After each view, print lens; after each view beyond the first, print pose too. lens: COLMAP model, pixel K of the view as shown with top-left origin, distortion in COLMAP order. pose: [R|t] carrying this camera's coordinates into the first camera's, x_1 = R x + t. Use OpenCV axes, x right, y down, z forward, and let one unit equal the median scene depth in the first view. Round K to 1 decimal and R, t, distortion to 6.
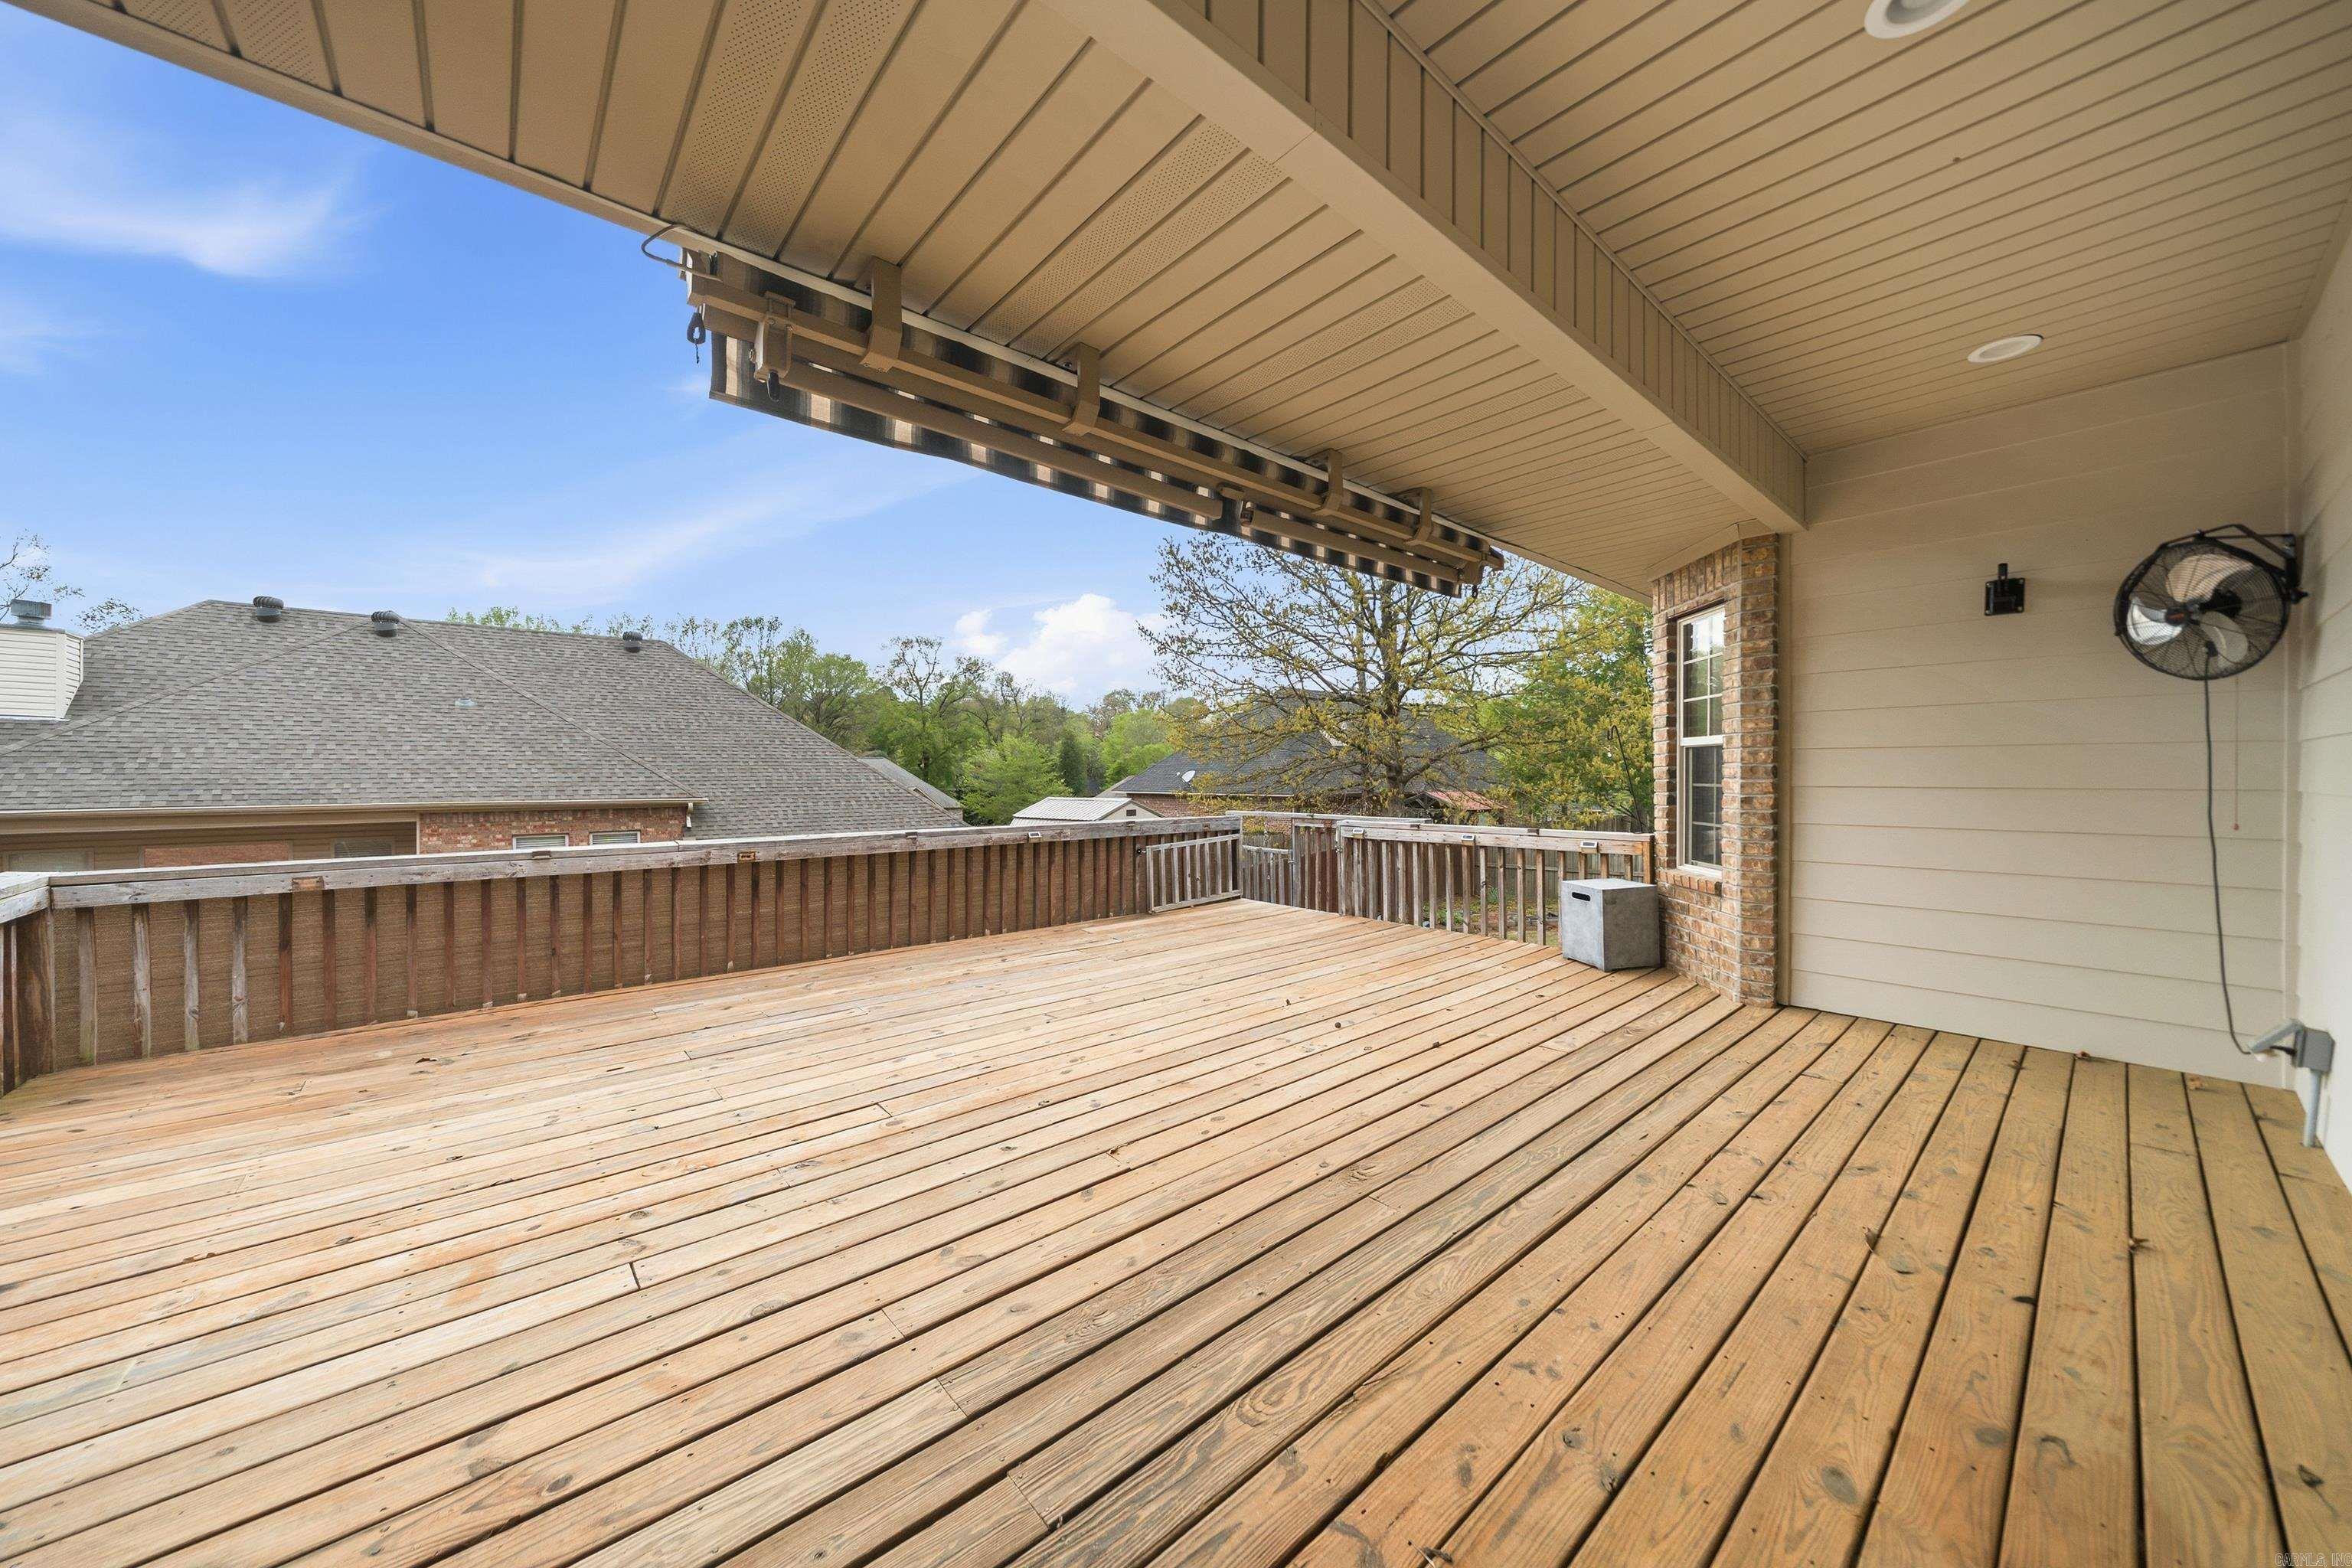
lens RADIAL K [[815.1, 0, 1186.9], [0, 815.1, 763.9], [0, 0, 1]] dist [-0.003410, 0.000405]
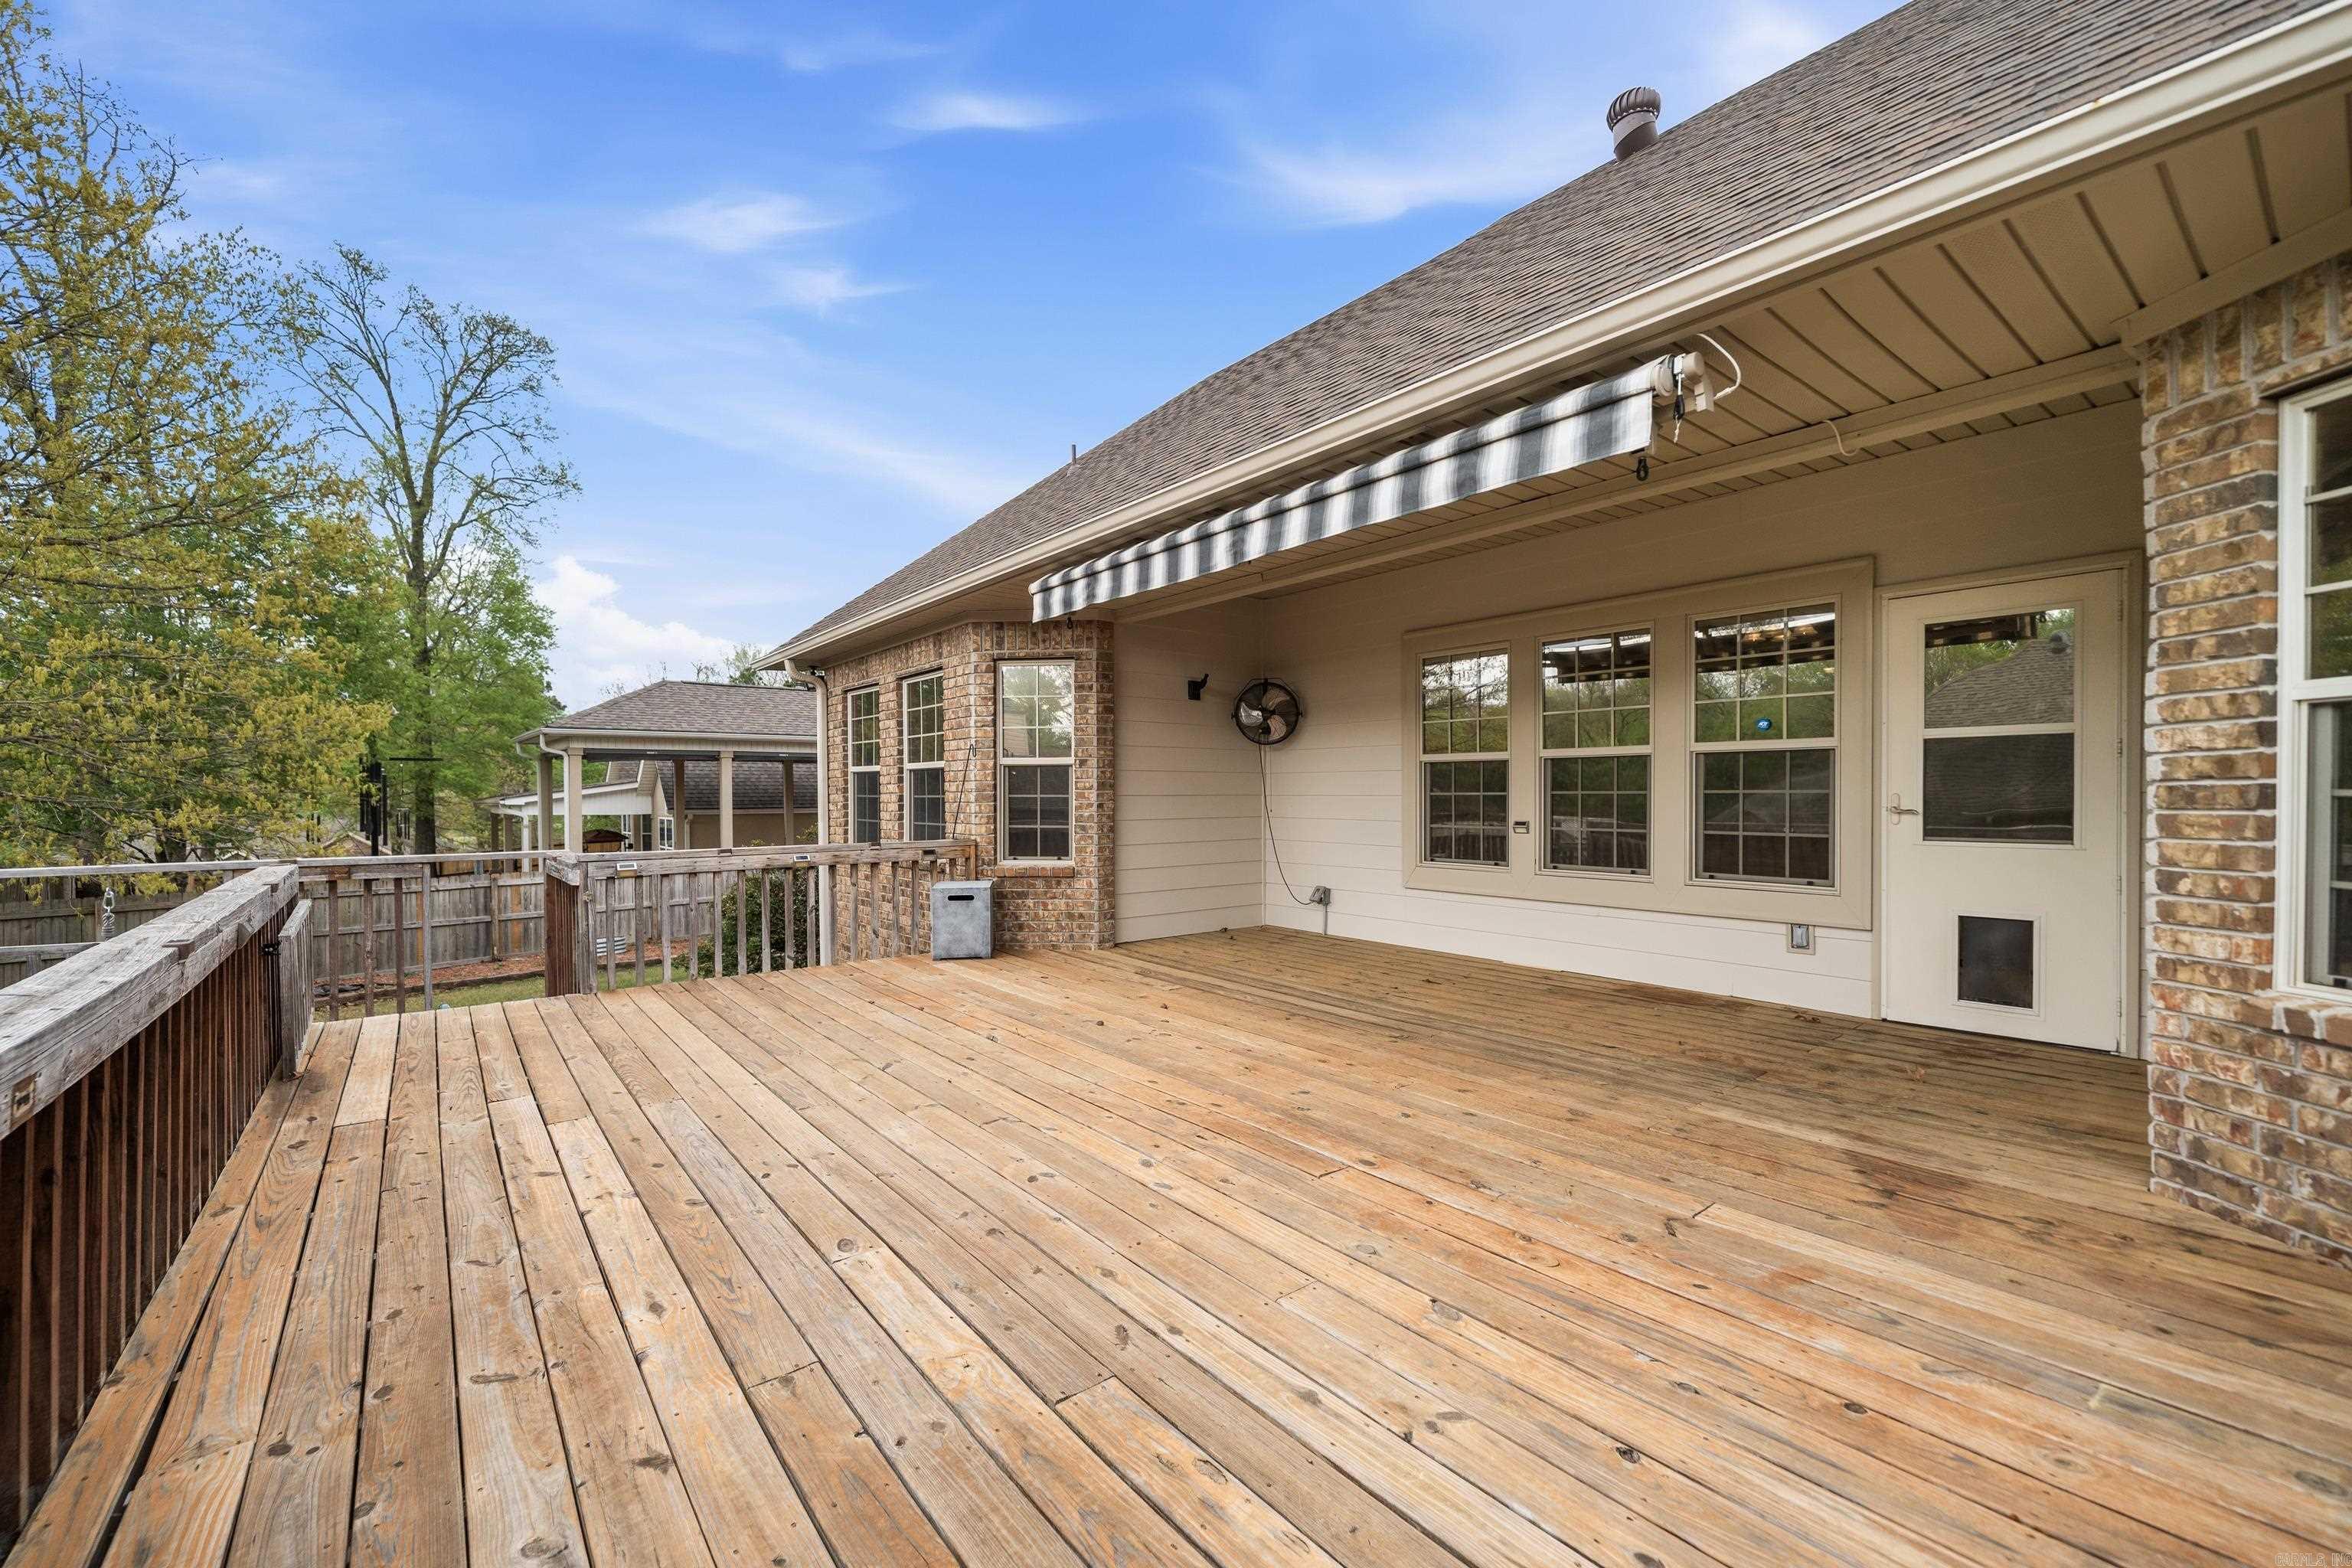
lens RADIAL K [[917.6, 0, 1194.3], [0, 917.6, 785.2], [0, 0, 1]] dist [0.001437, -0.000553]
pose [[0.060982, 0.010900, 0.998079, -1.017117], [0.004786, 0.999926, -0.011212, 0.031614], [-0.998127, 0.005461, 0.060925, 0.827166]]
